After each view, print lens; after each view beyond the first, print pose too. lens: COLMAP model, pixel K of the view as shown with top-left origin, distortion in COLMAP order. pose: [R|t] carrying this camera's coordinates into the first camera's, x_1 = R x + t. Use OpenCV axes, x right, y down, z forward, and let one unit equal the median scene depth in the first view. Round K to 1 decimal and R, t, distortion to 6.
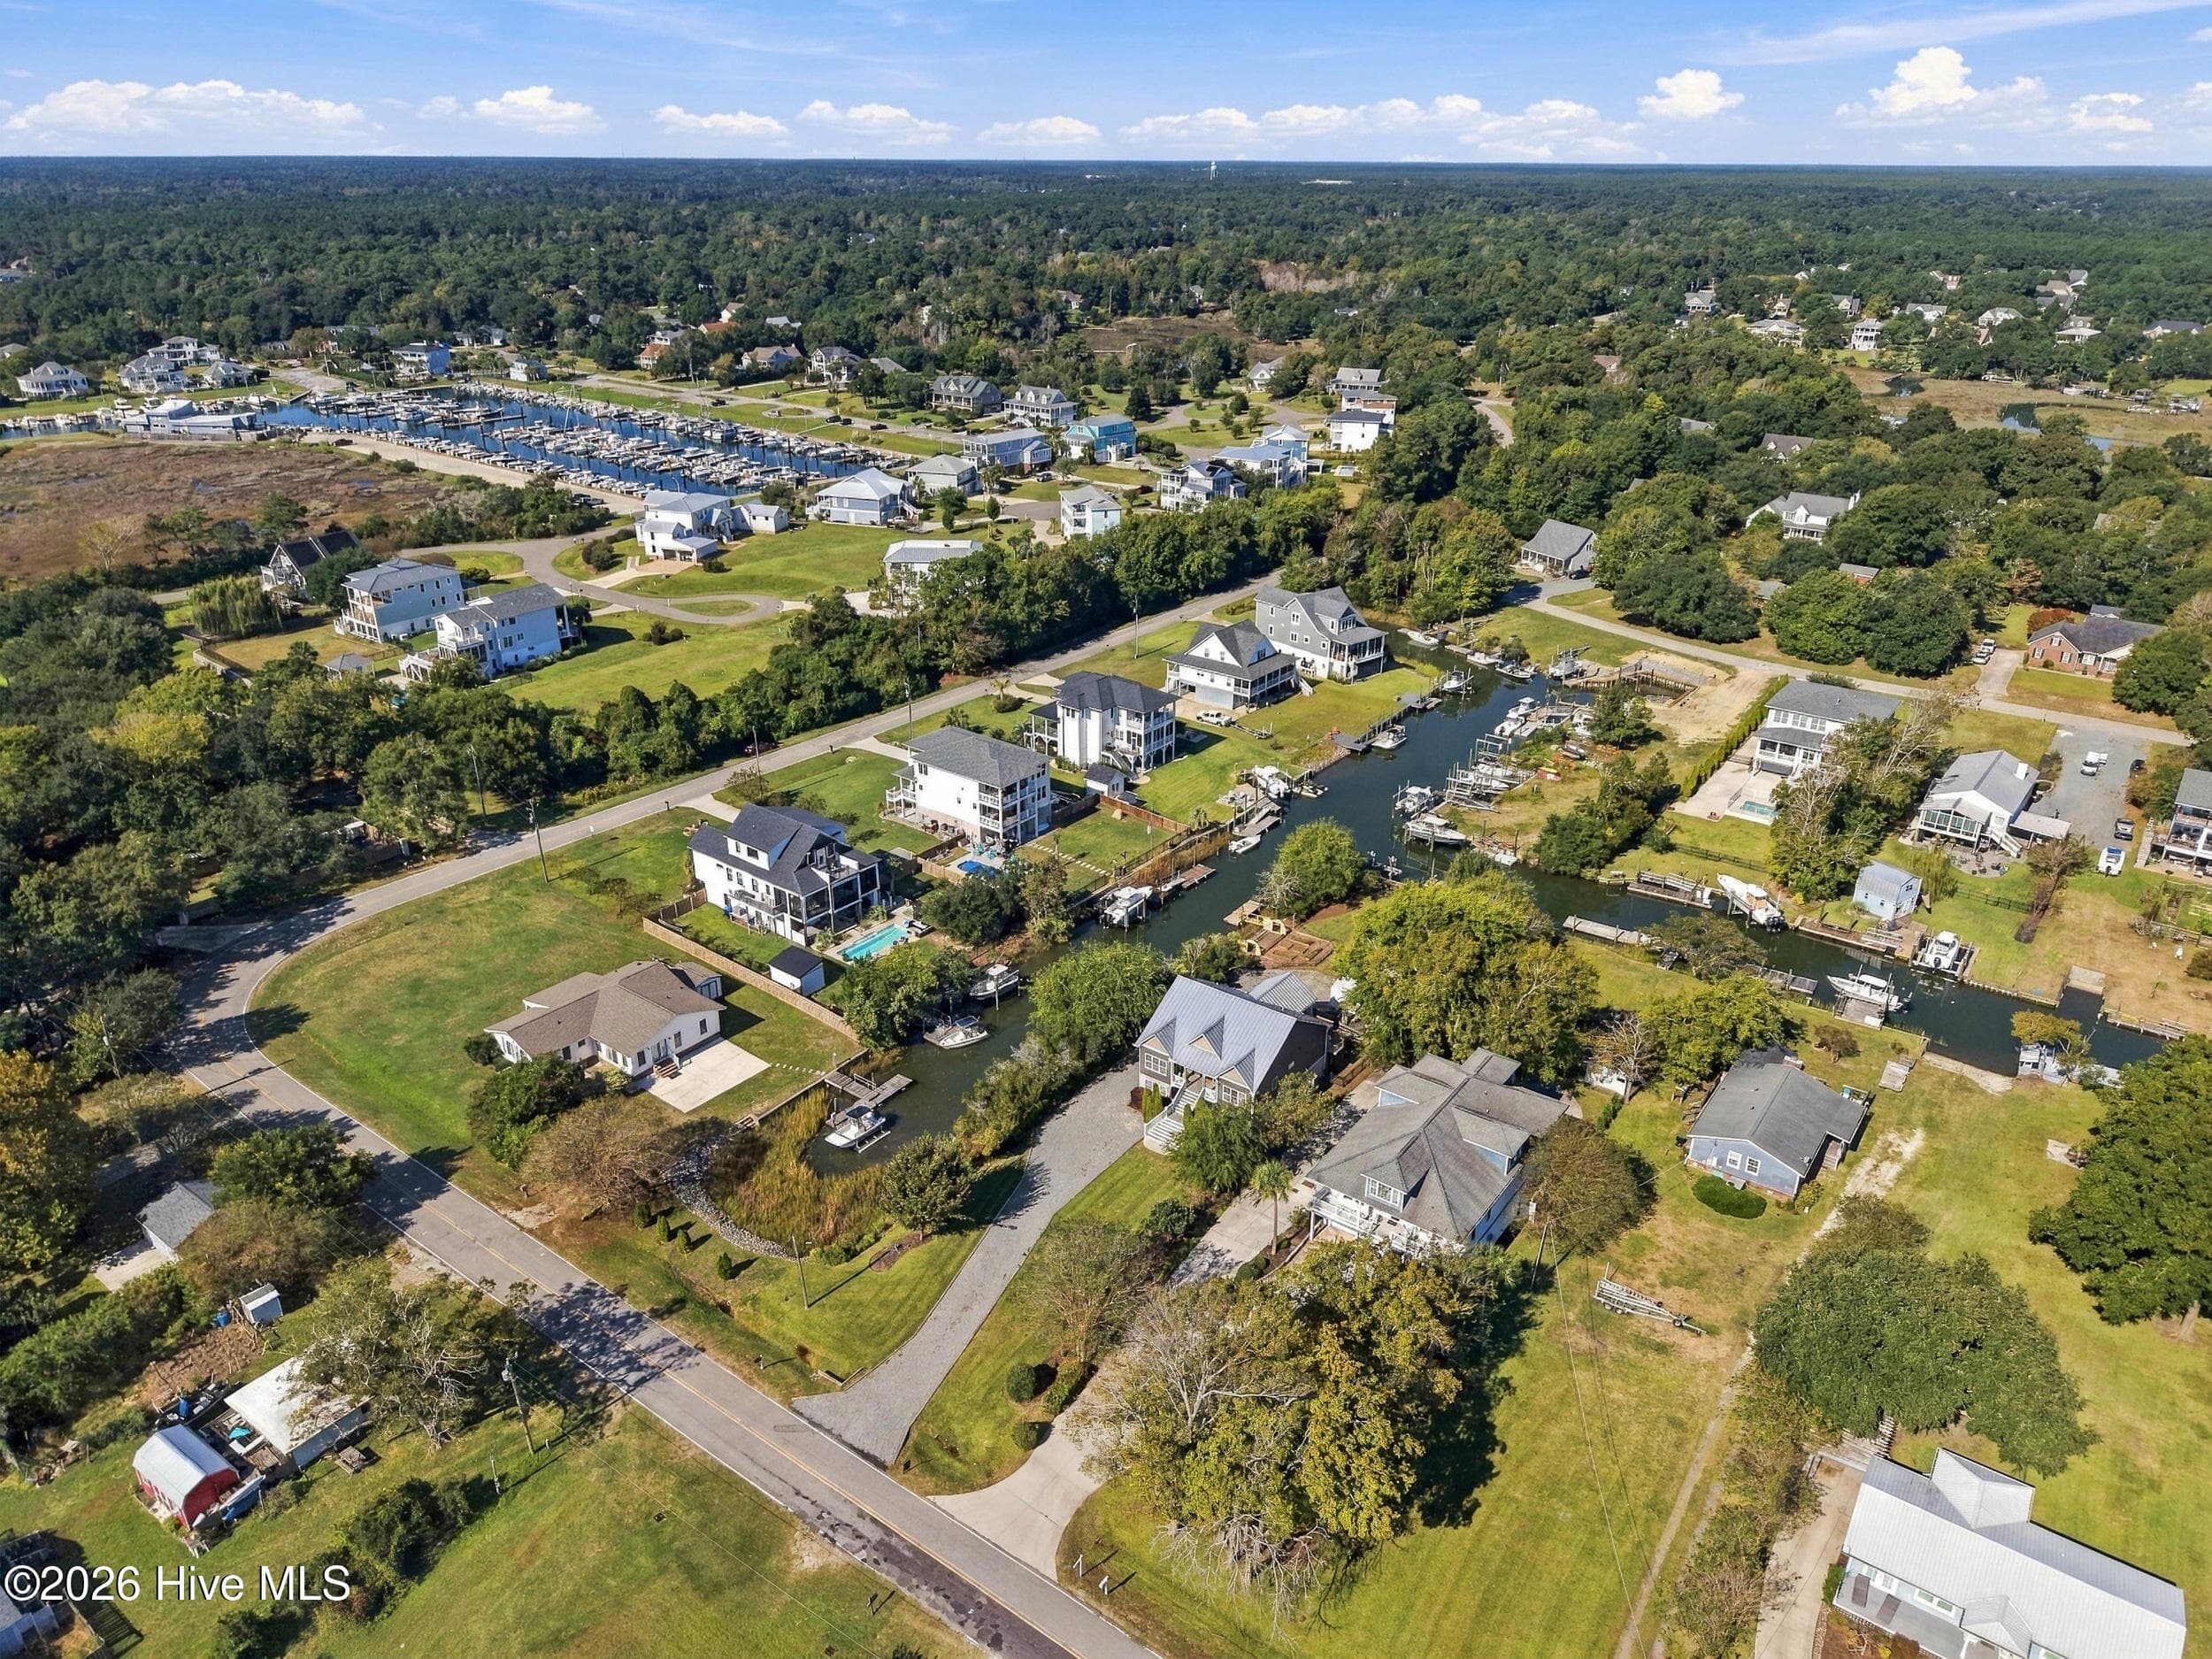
lens RADIAL K [[1463.8, 0, 1106.0], [0, 1463.8, 829.5], [0, 0, 1]] dist [0.143662, -0.271334]
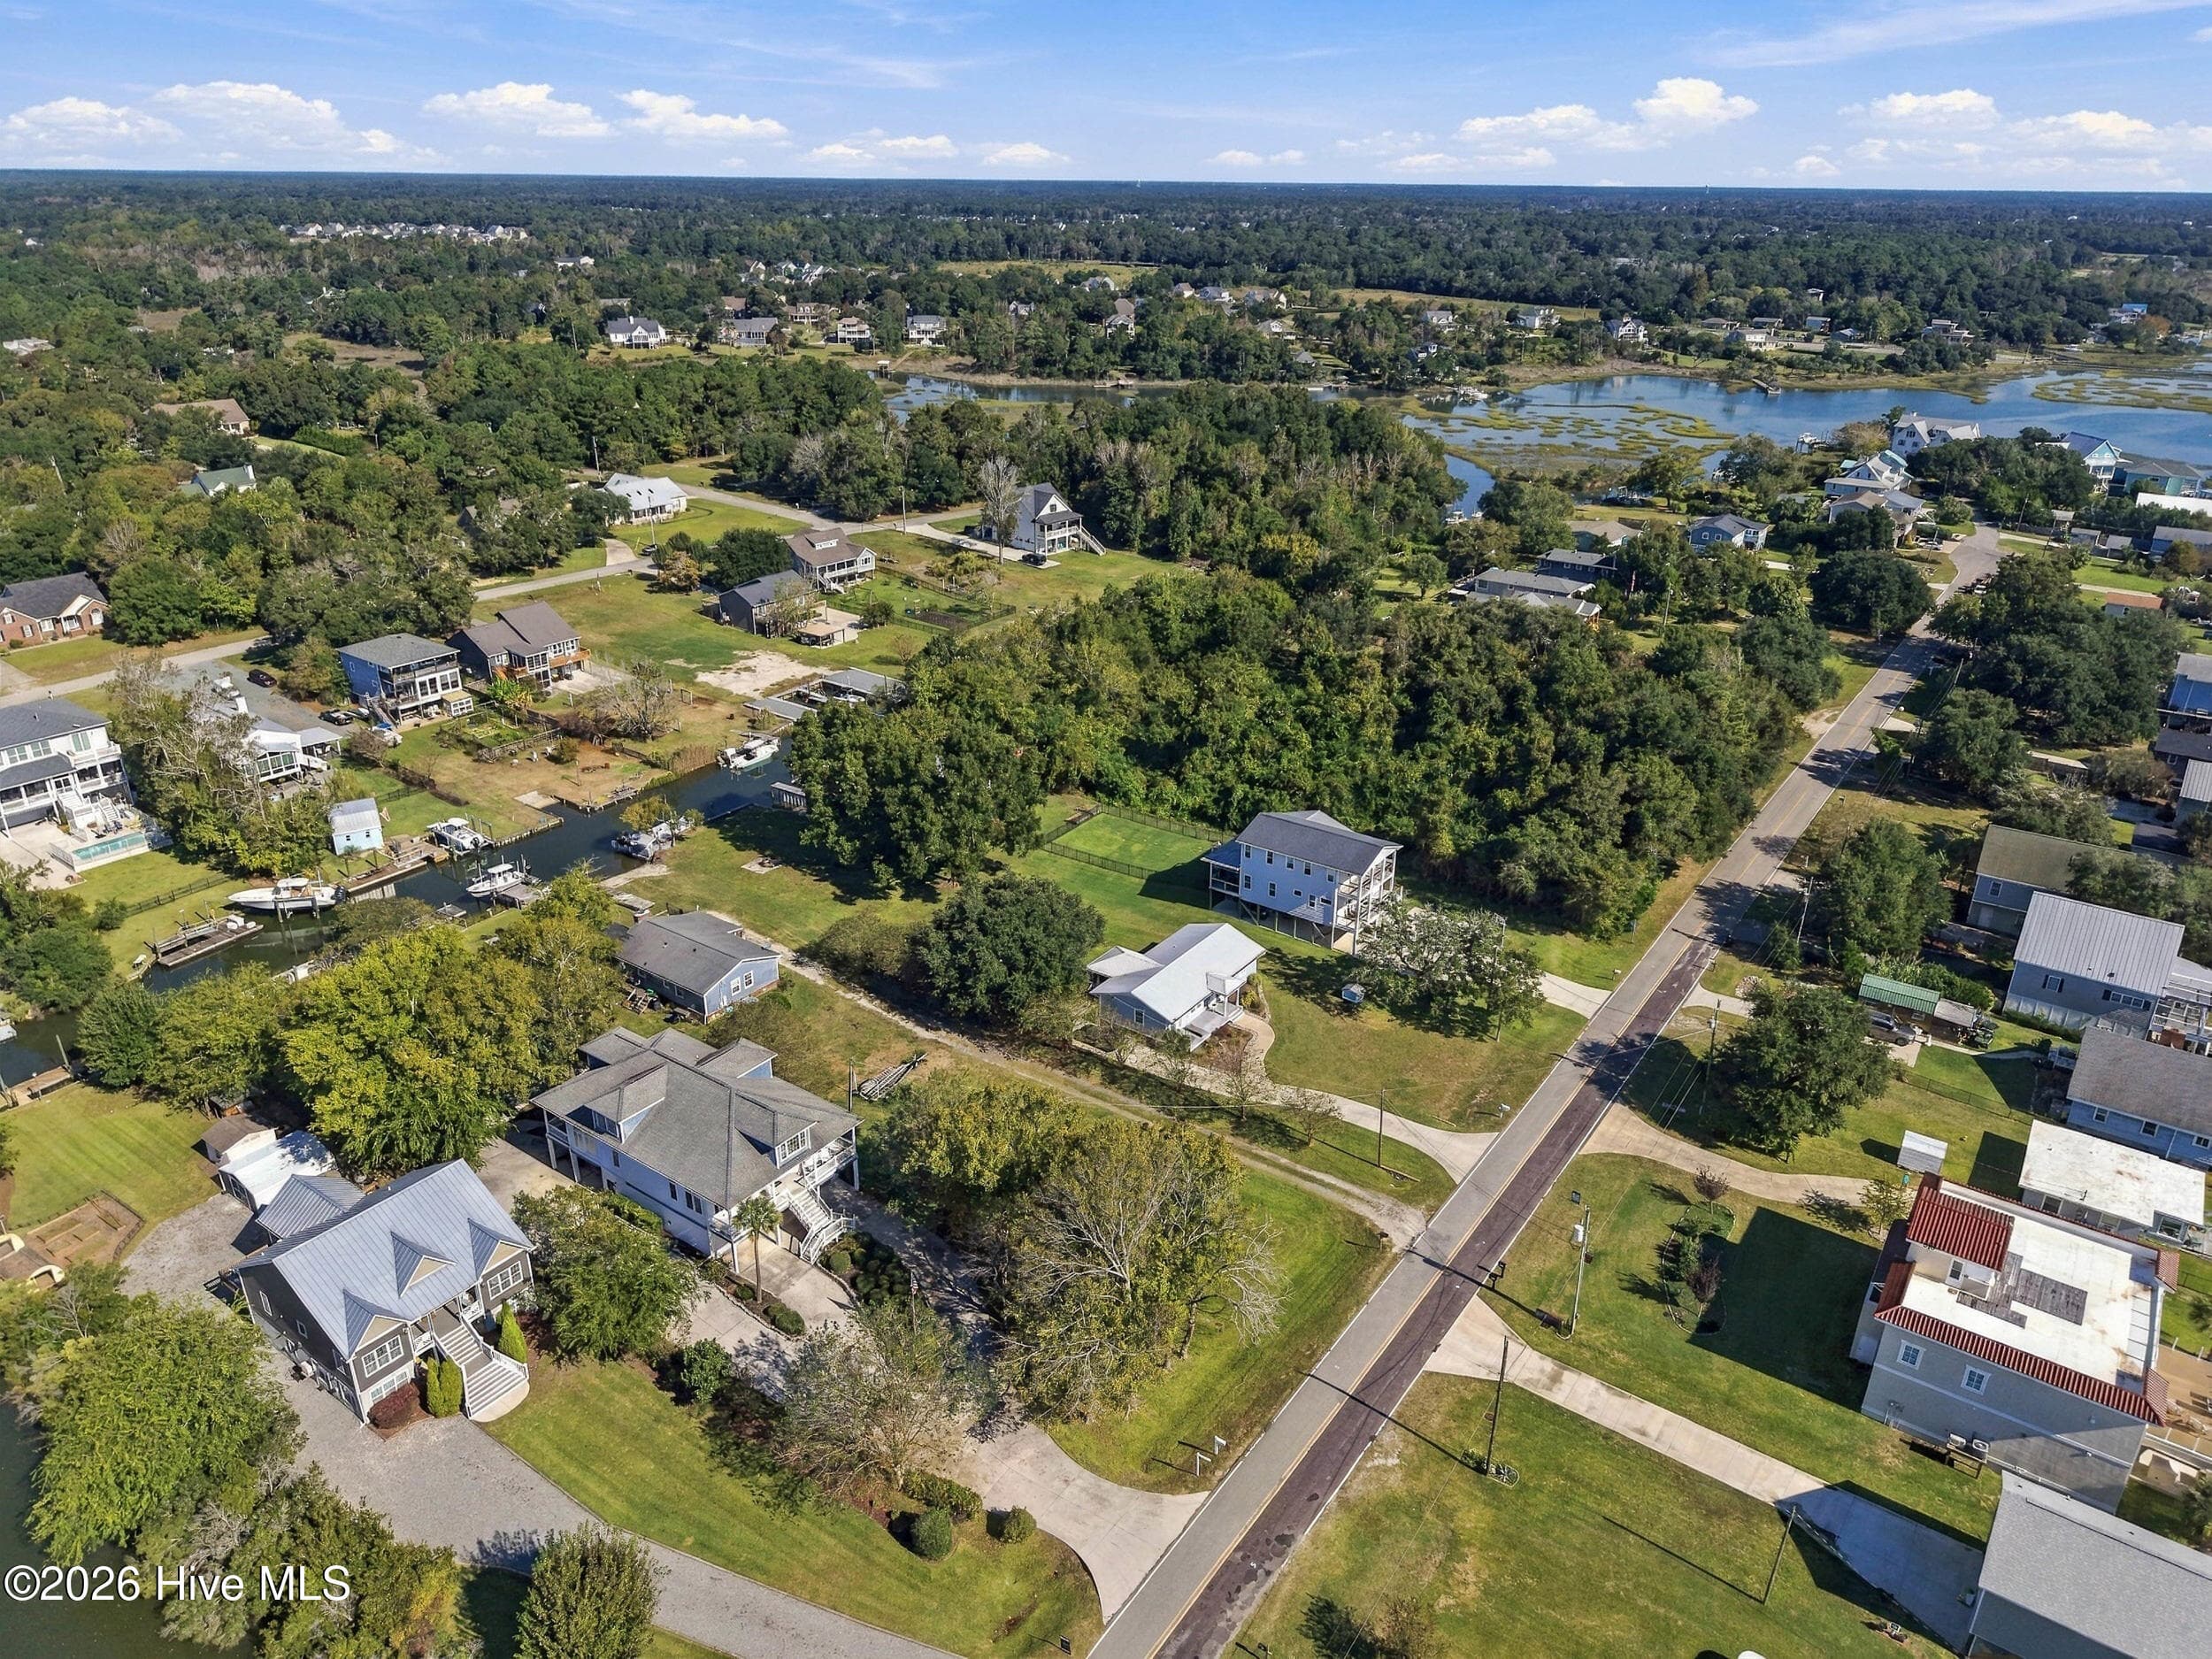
lens RADIAL K [[1475.8, 0, 1106.0], [0, 1475.8, 829.5], [0, 0, 1]] dist [0.024268, -0.051889]
pose [[-0.008704, -0.406555, 0.913585, -0.386769], [0.397233, 0.837033, 0.376273, -0.129945], [-0.917676, 0.366182, 0.154212, 0.393943]]
